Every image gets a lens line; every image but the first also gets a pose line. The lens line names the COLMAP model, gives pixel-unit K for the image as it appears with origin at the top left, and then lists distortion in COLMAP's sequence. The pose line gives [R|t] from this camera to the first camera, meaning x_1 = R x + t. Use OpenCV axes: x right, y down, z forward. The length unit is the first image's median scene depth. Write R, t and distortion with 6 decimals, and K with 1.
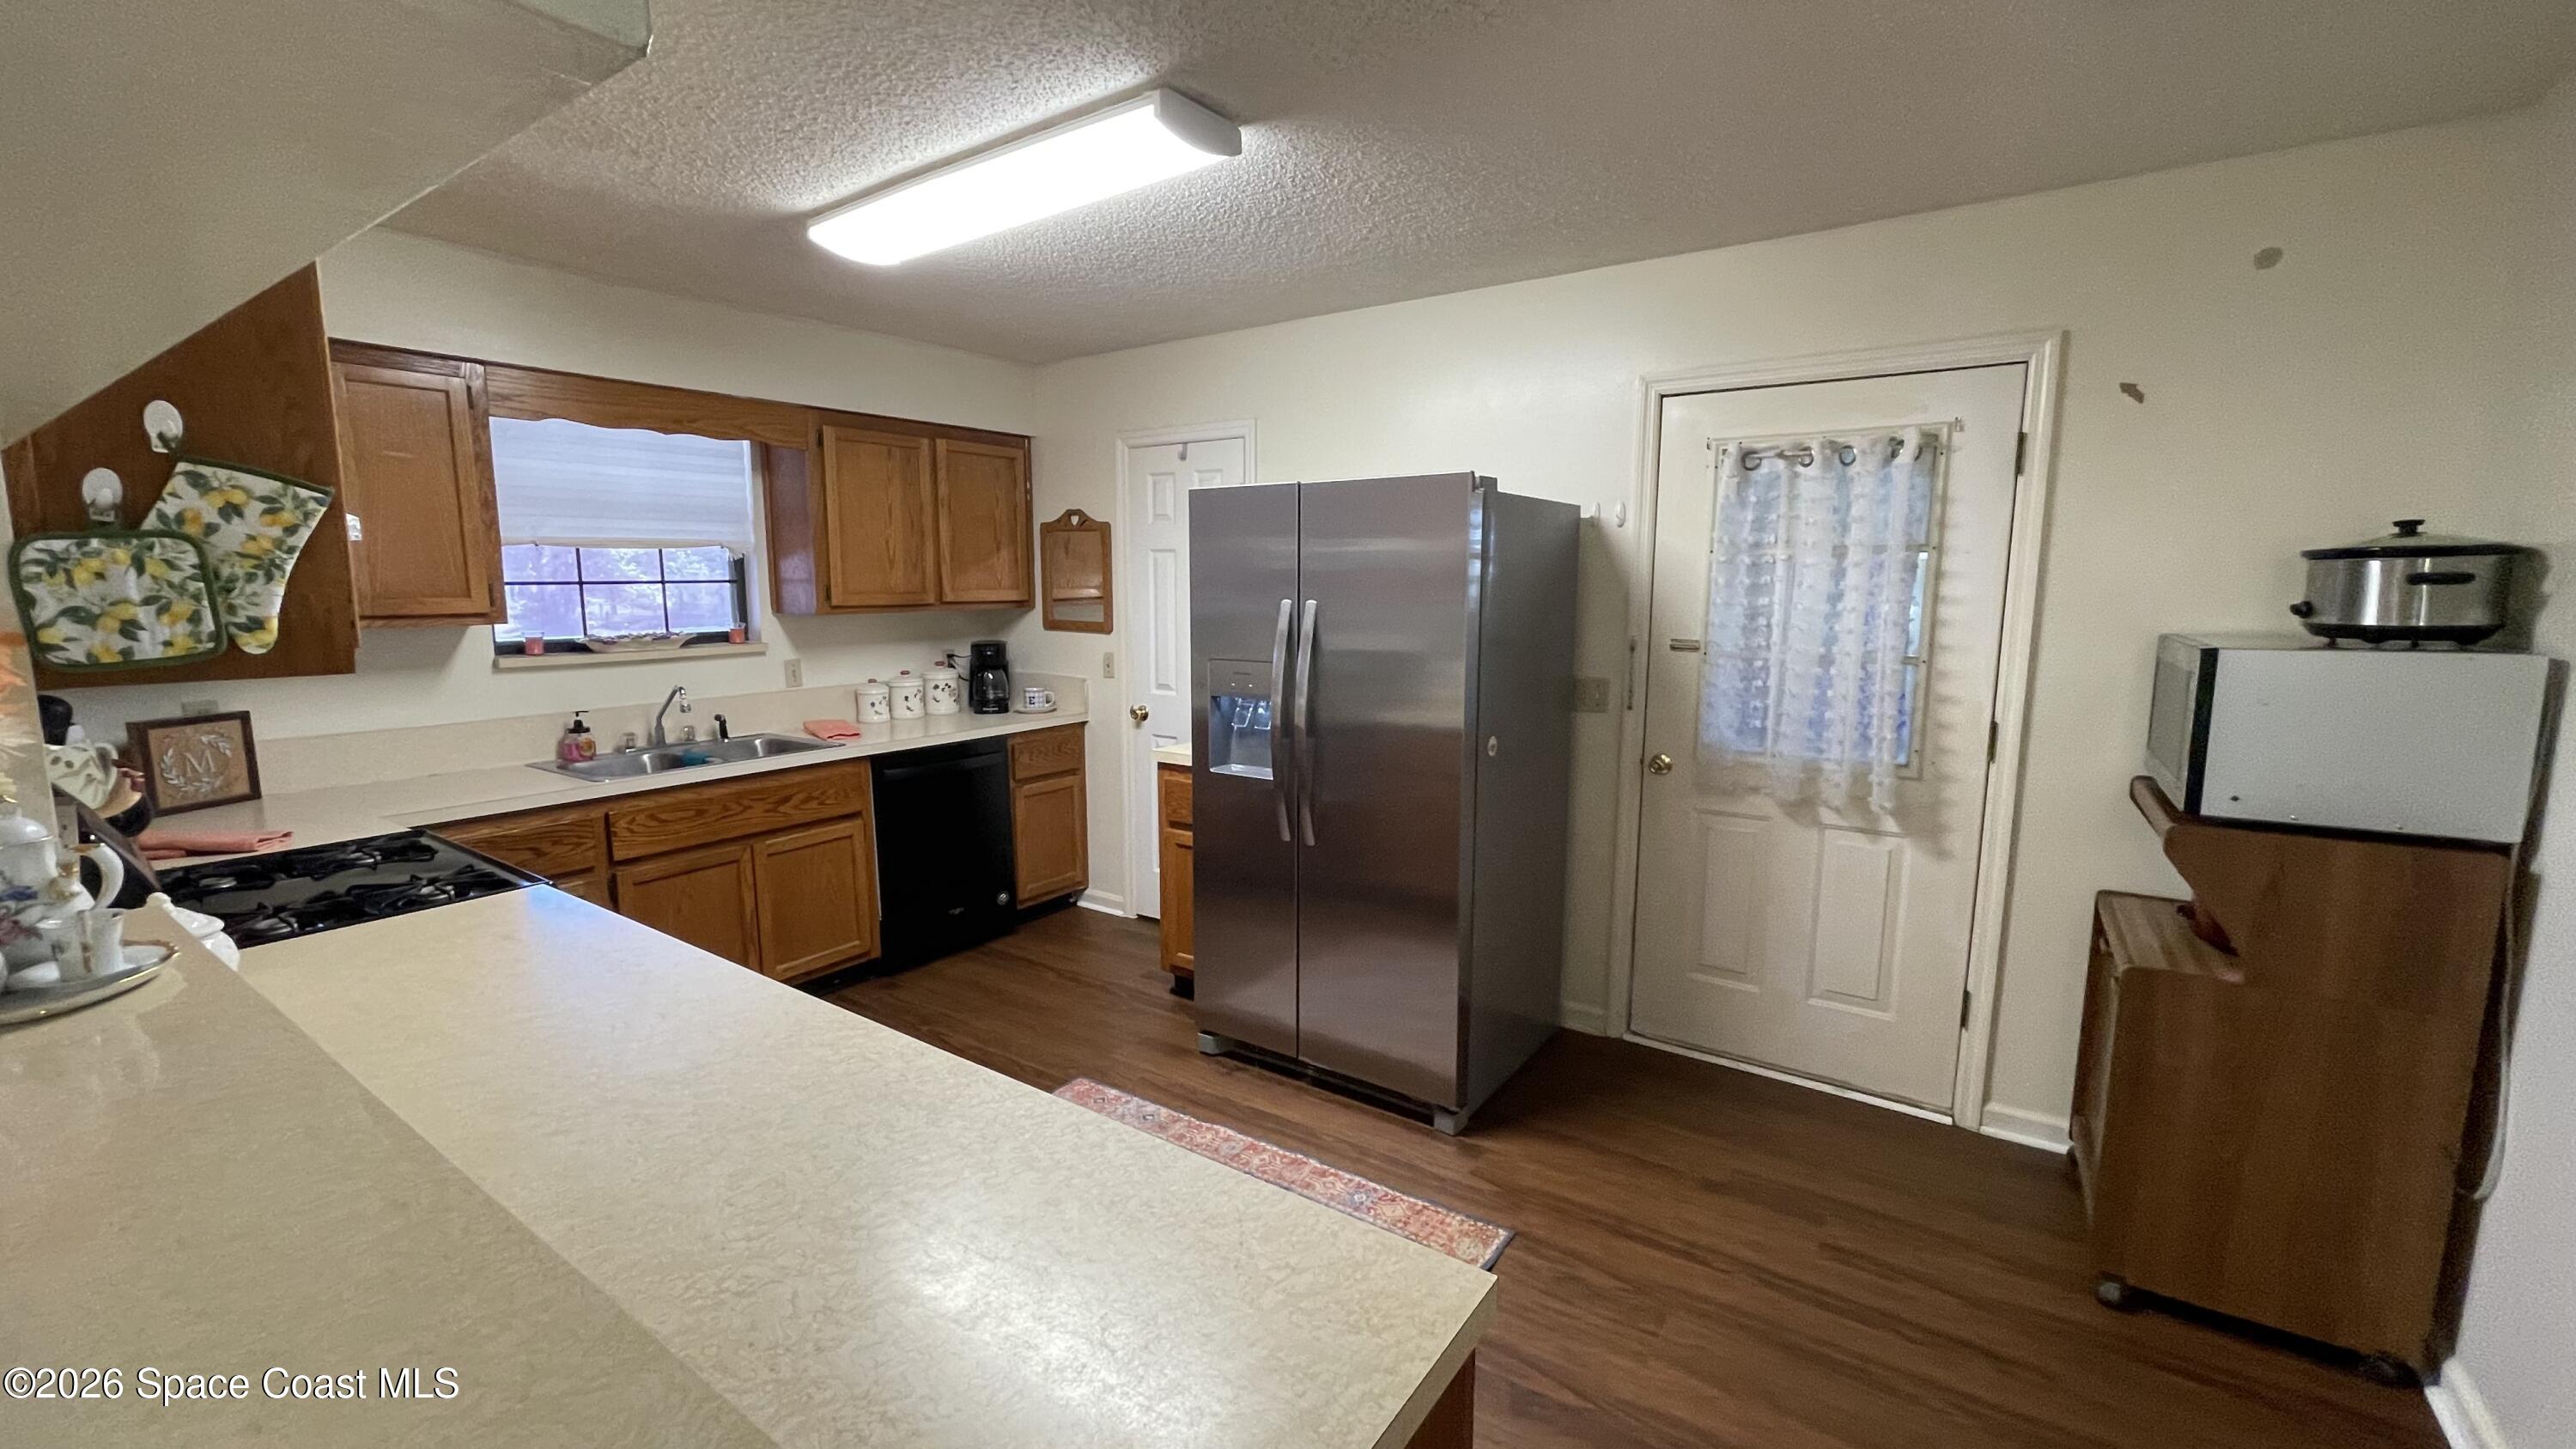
lens RADIAL K [[1038.3, 0, 1282.8], [0, 1038.3, 727.3], [0, 0, 1]] dist [0.001281, -0.004584]
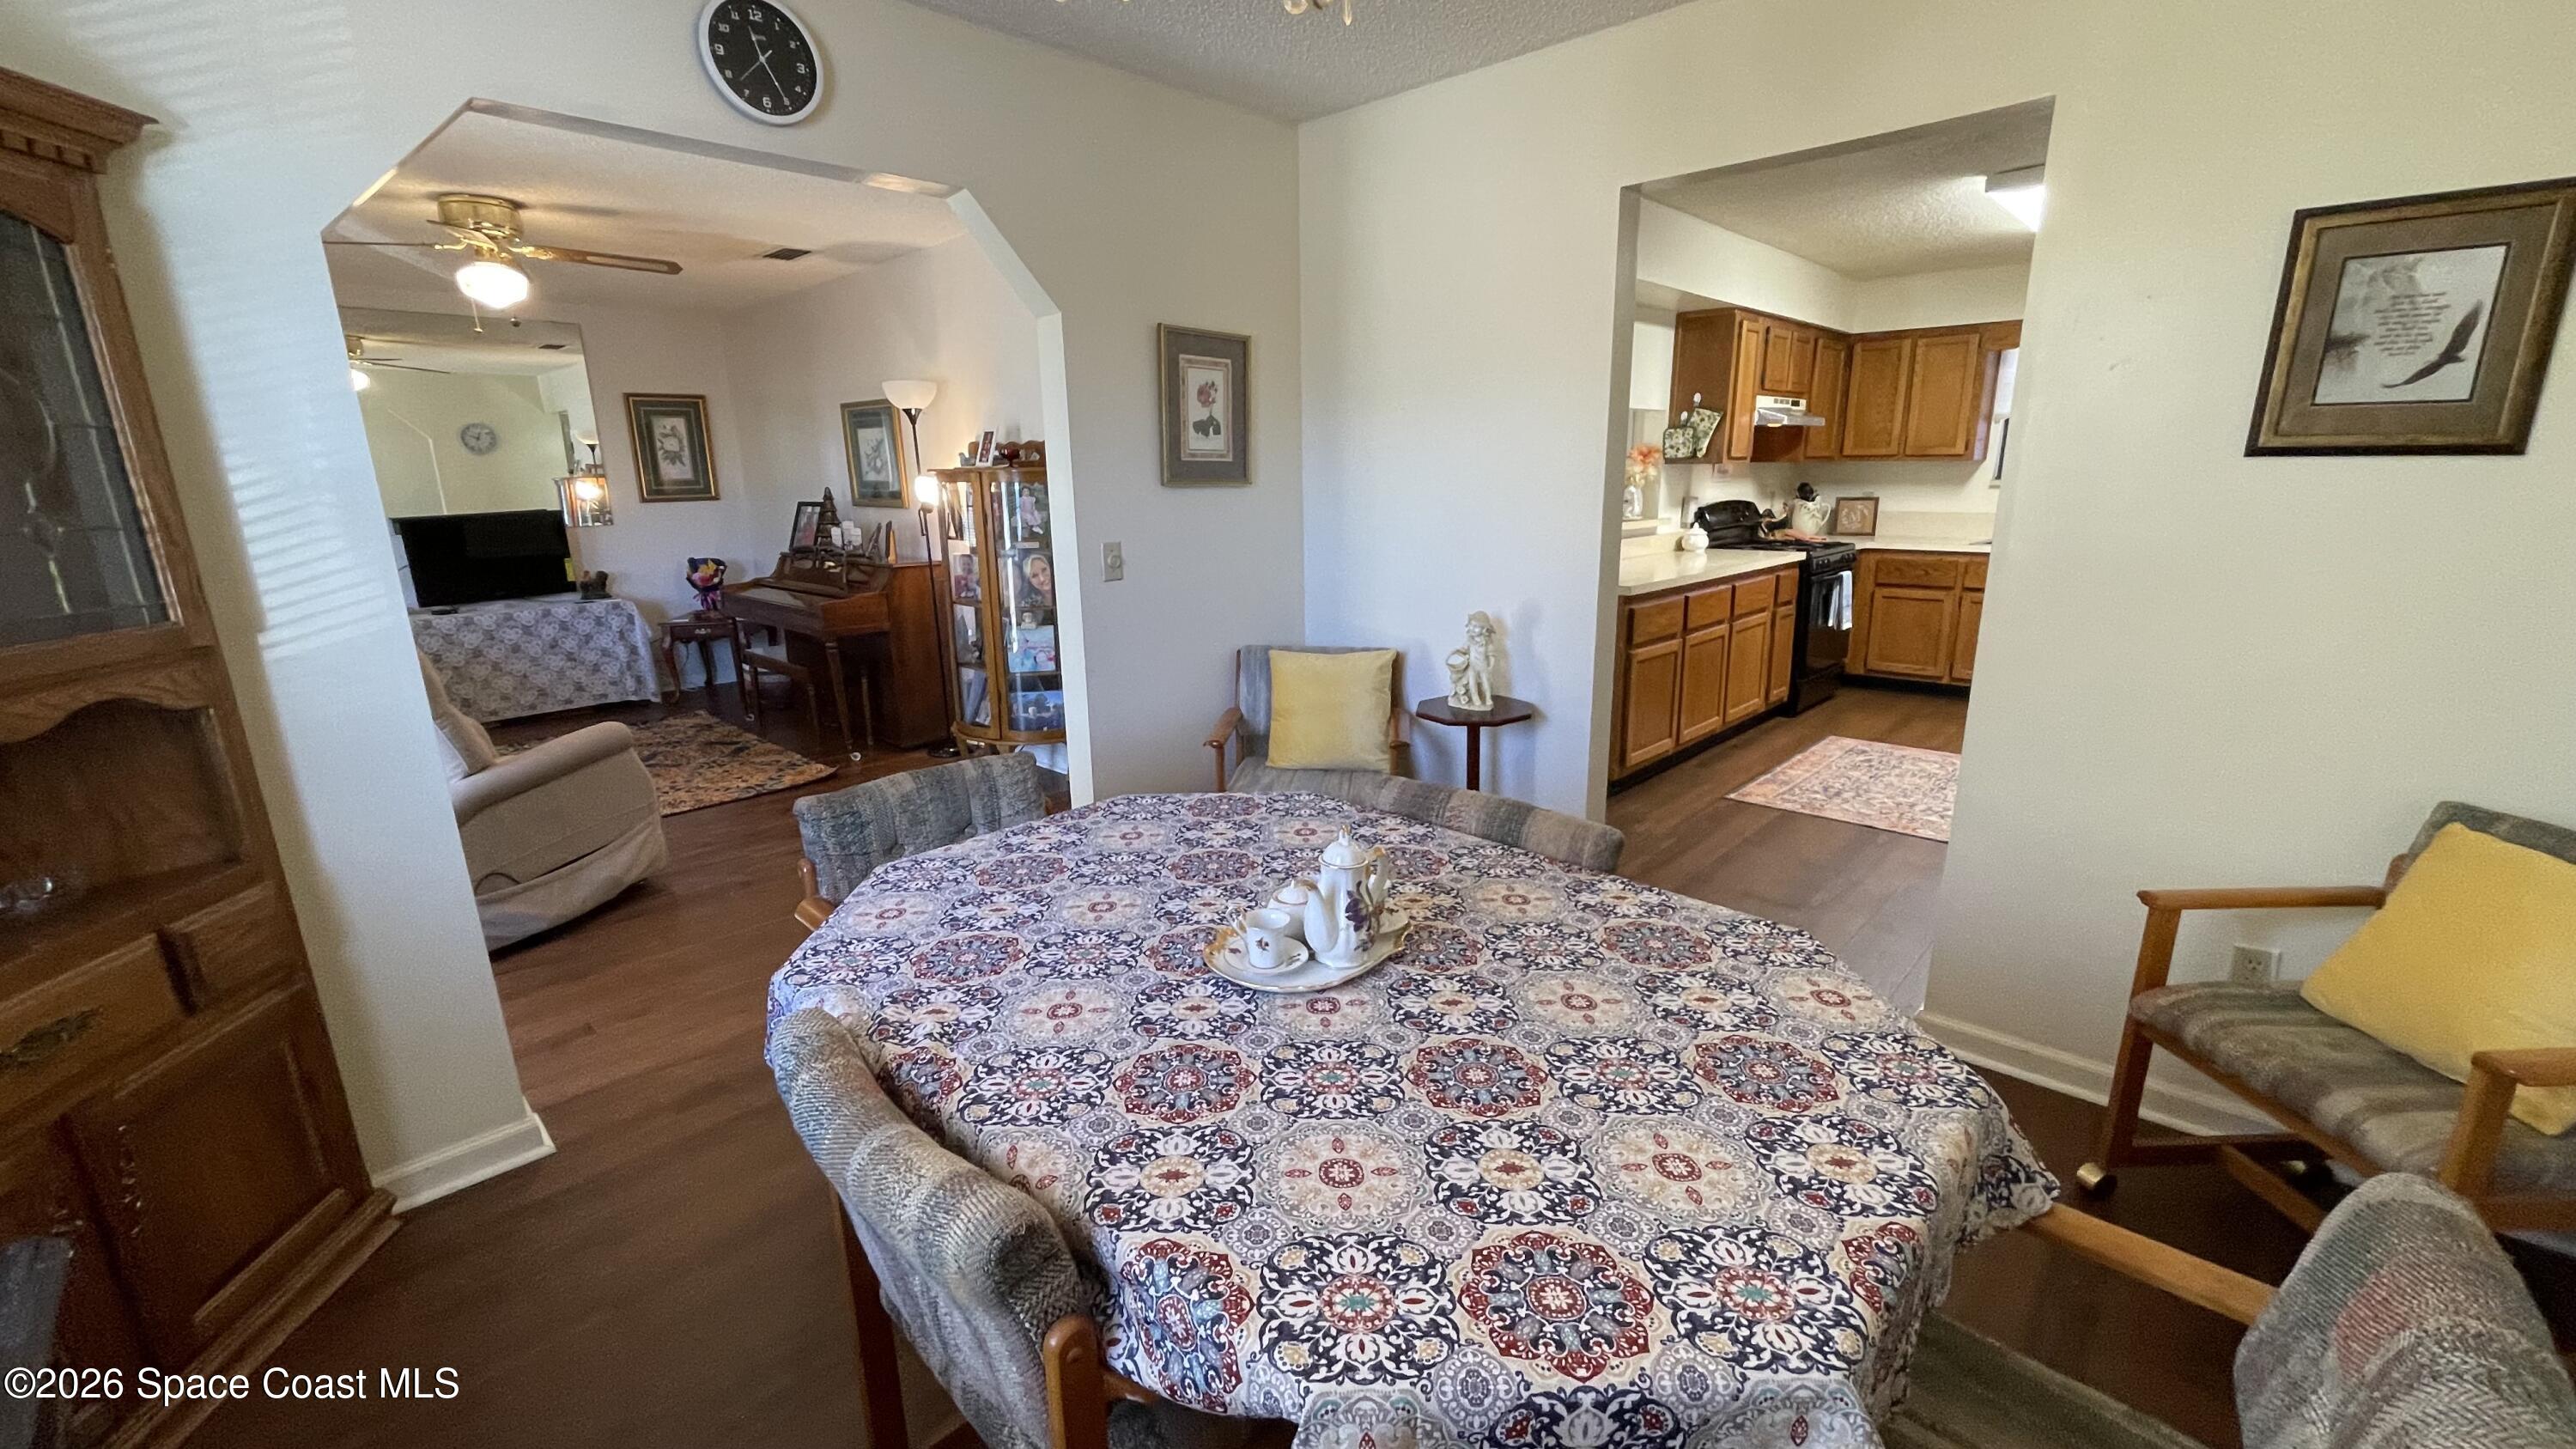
lens RADIAL K [[1037.0, 0, 1288.0], [0, 1037.0, 724.5], [0, 0, 1]] dist [-0.017716, 0.006520]
pose [[-0.157944, 0.241260, -0.957522, 1.357465], [-0.125740, 0.956885, 0.261840, 0.028759], [0.979410, 0.161755, -0.120798, 0.047416]]
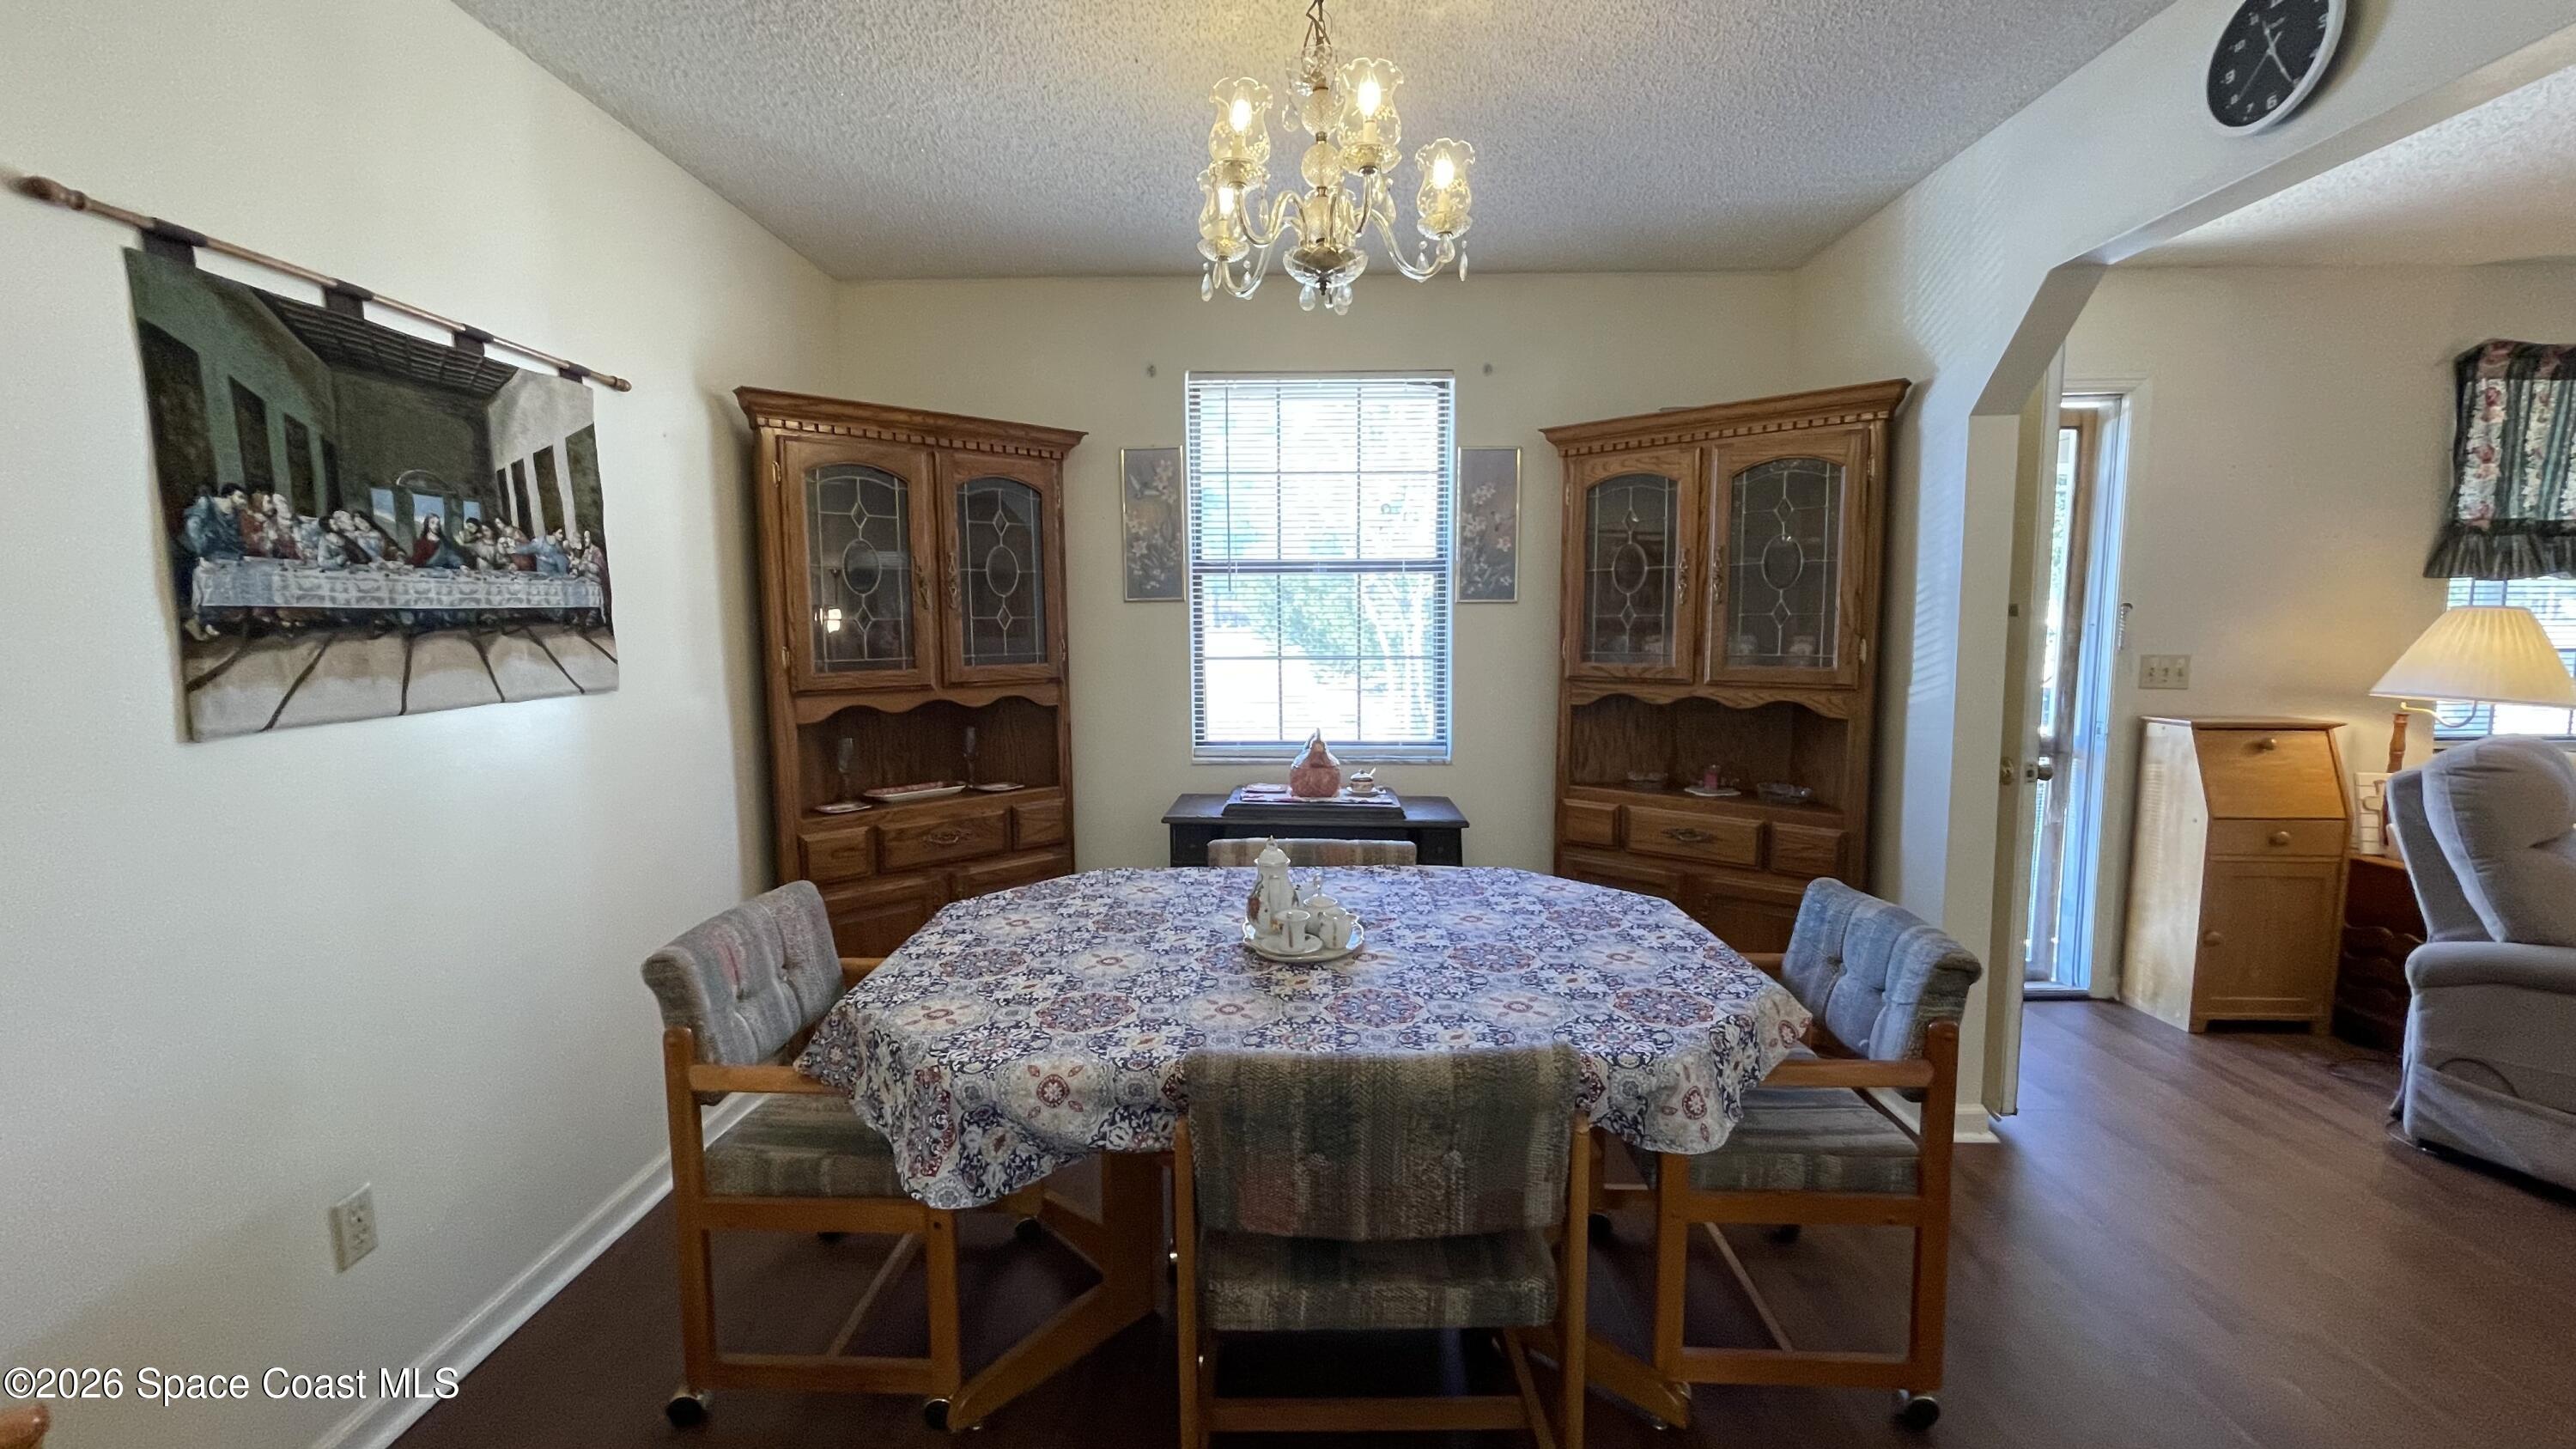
lens RADIAL K [[1033.6, 0, 1286.1], [0, 1033.6, 727.0], [0, 0, 1]] dist [0.007258, -0.005248]
pose [[-0.558572, -0.081324, 0.825460, 0.507353], [0.127554, 0.974923, 0.182362, 0.007043], [-0.819590, 0.207153, -0.534191, 0.312323]]
